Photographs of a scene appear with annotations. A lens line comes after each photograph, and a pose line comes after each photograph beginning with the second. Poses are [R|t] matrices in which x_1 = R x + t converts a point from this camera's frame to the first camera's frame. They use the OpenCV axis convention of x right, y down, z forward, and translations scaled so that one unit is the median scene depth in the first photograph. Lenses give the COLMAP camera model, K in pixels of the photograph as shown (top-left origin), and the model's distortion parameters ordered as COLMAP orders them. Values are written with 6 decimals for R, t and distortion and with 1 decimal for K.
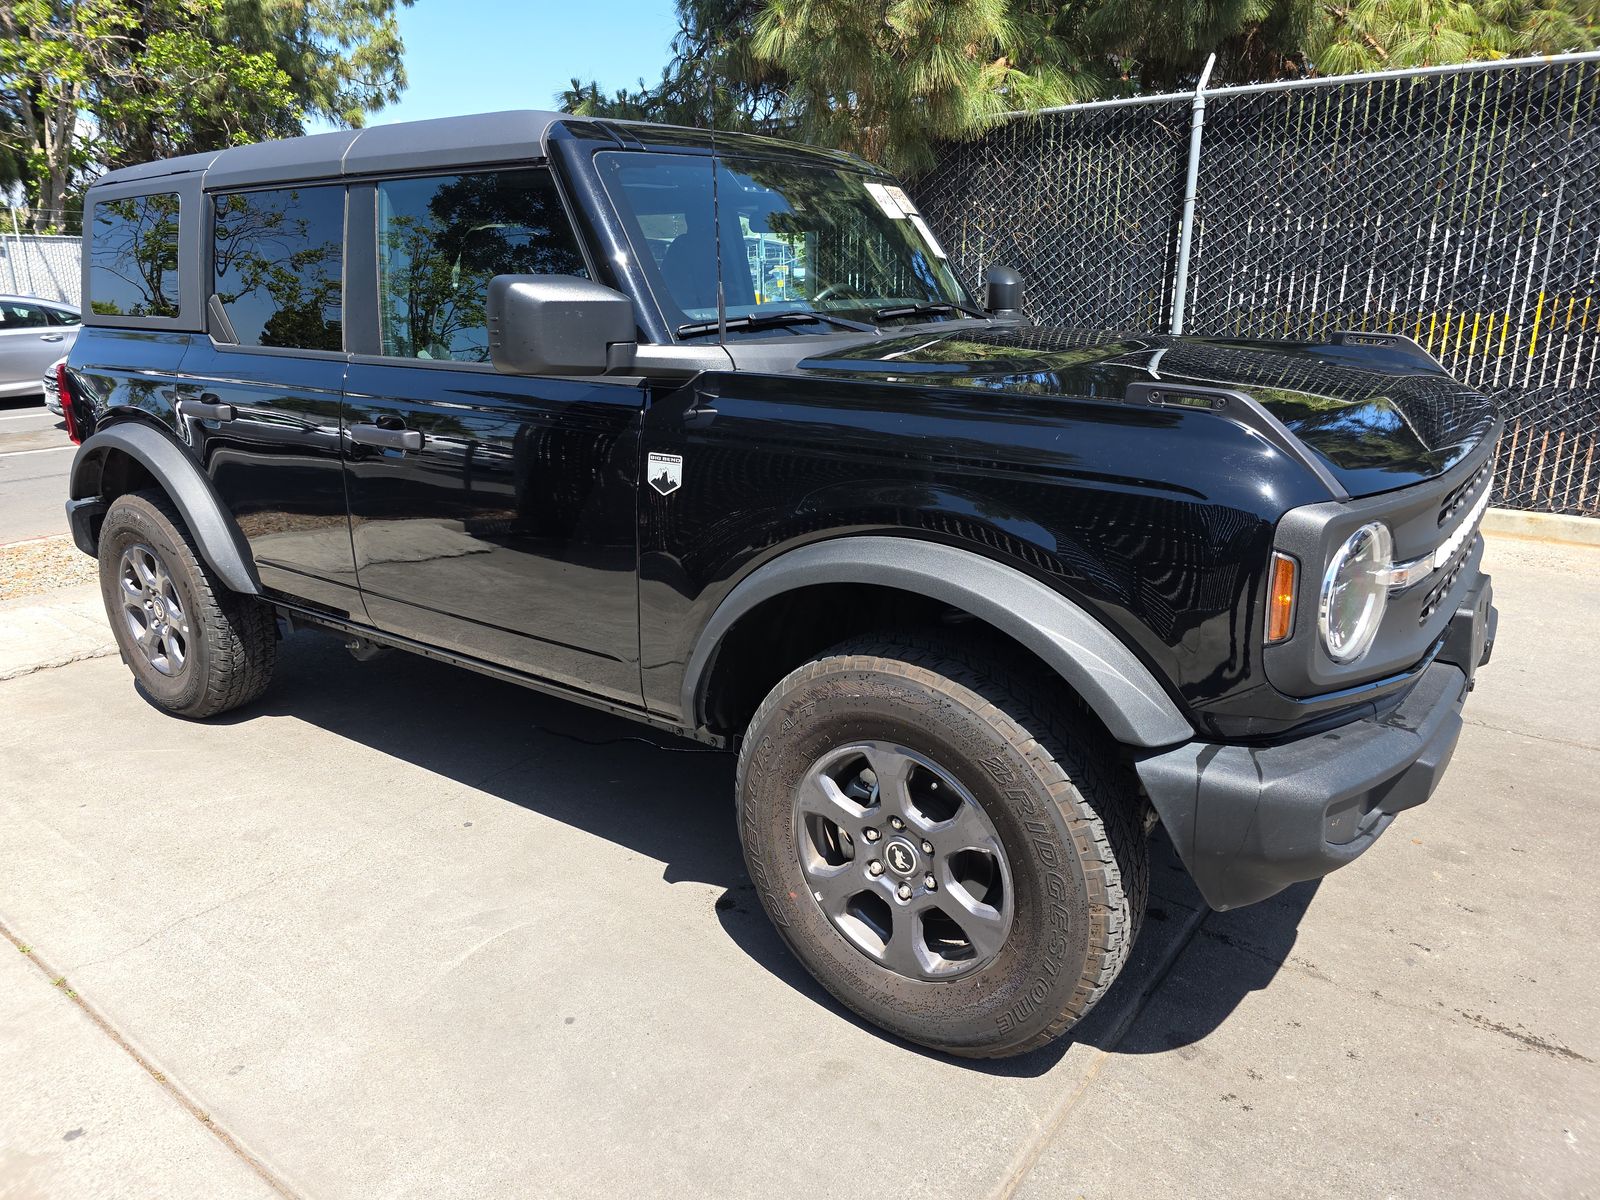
lens RADIAL K [[1087.9, 0, 794.0], [0, 1087.9, 603.8], [0, 0, 1]] dist [-0.009948, -0.014026]
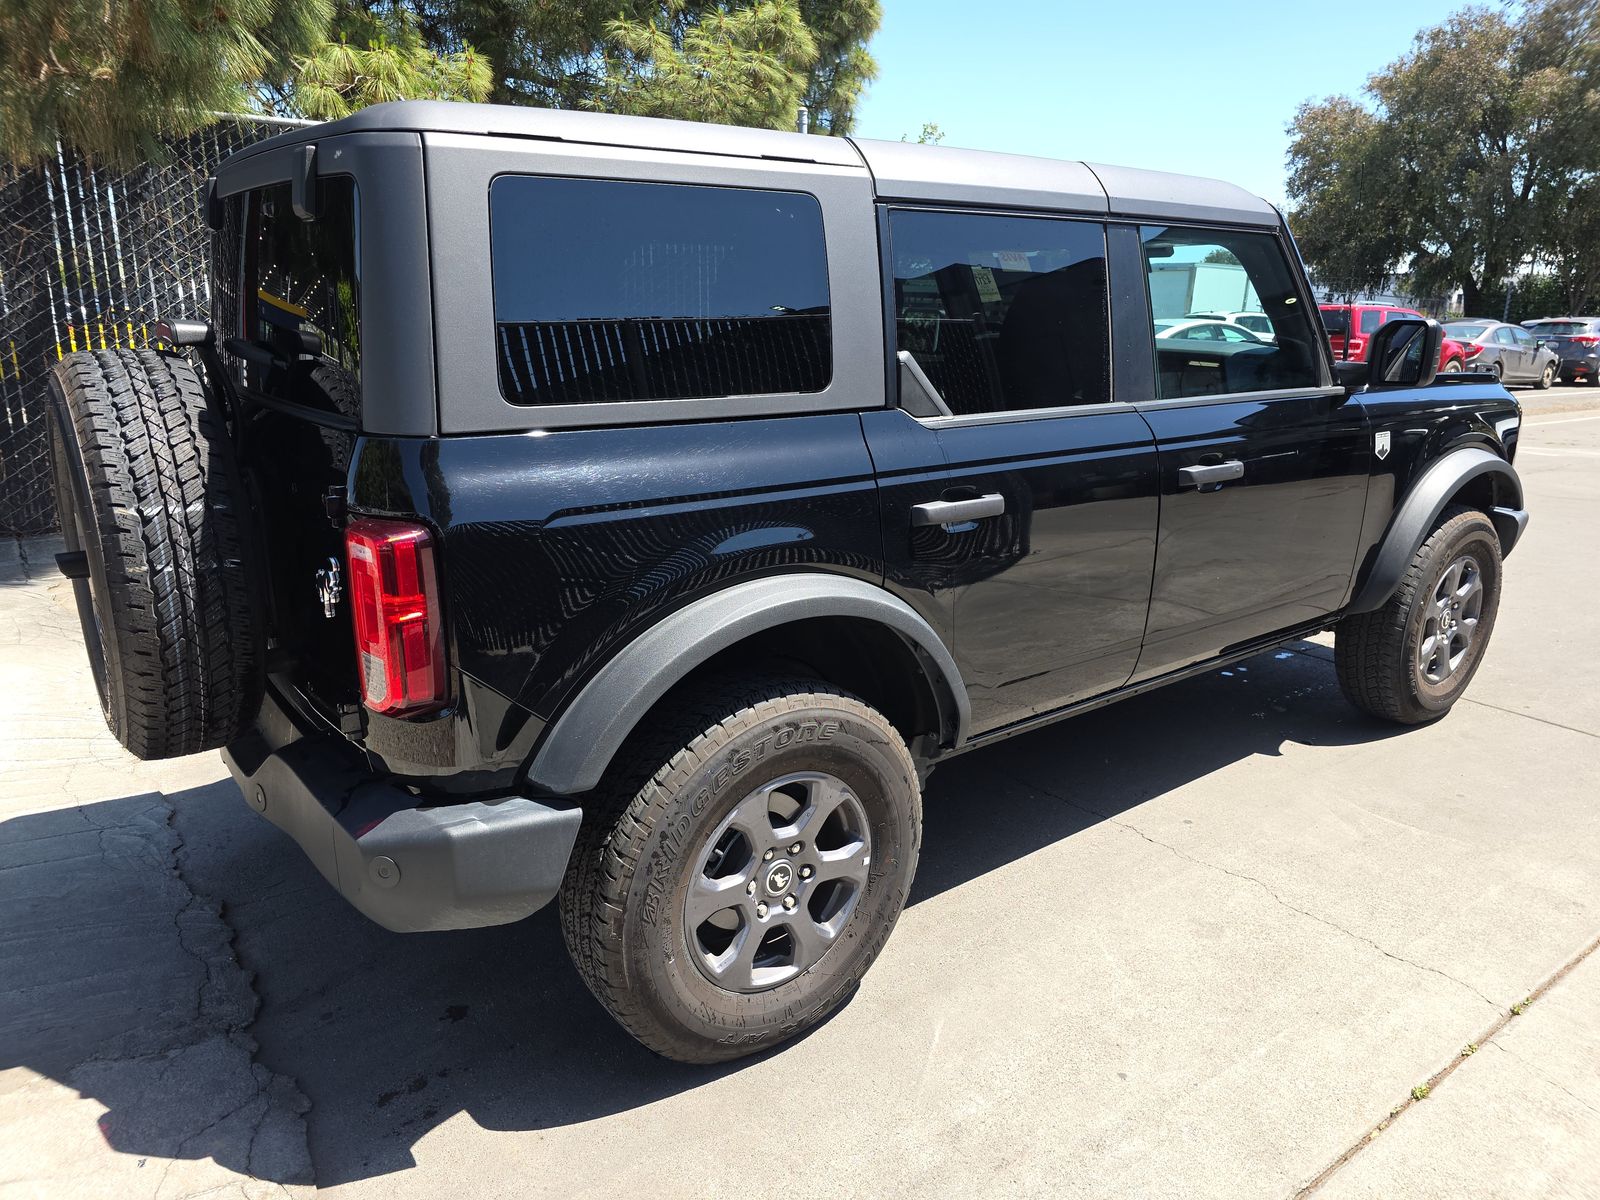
lens RADIAL K [[1087.9, 0, 792.3], [0, 1087.9, 602.2], [0, 0, 1]] dist [-0.009948, -0.014026]
pose [[0.305648, -0.245674, 0.919904, -1.537384], [0.281483, 0.946270, 0.159190, -0.324978], [-0.909586, 0.210281, 0.358379, 1.046673]]
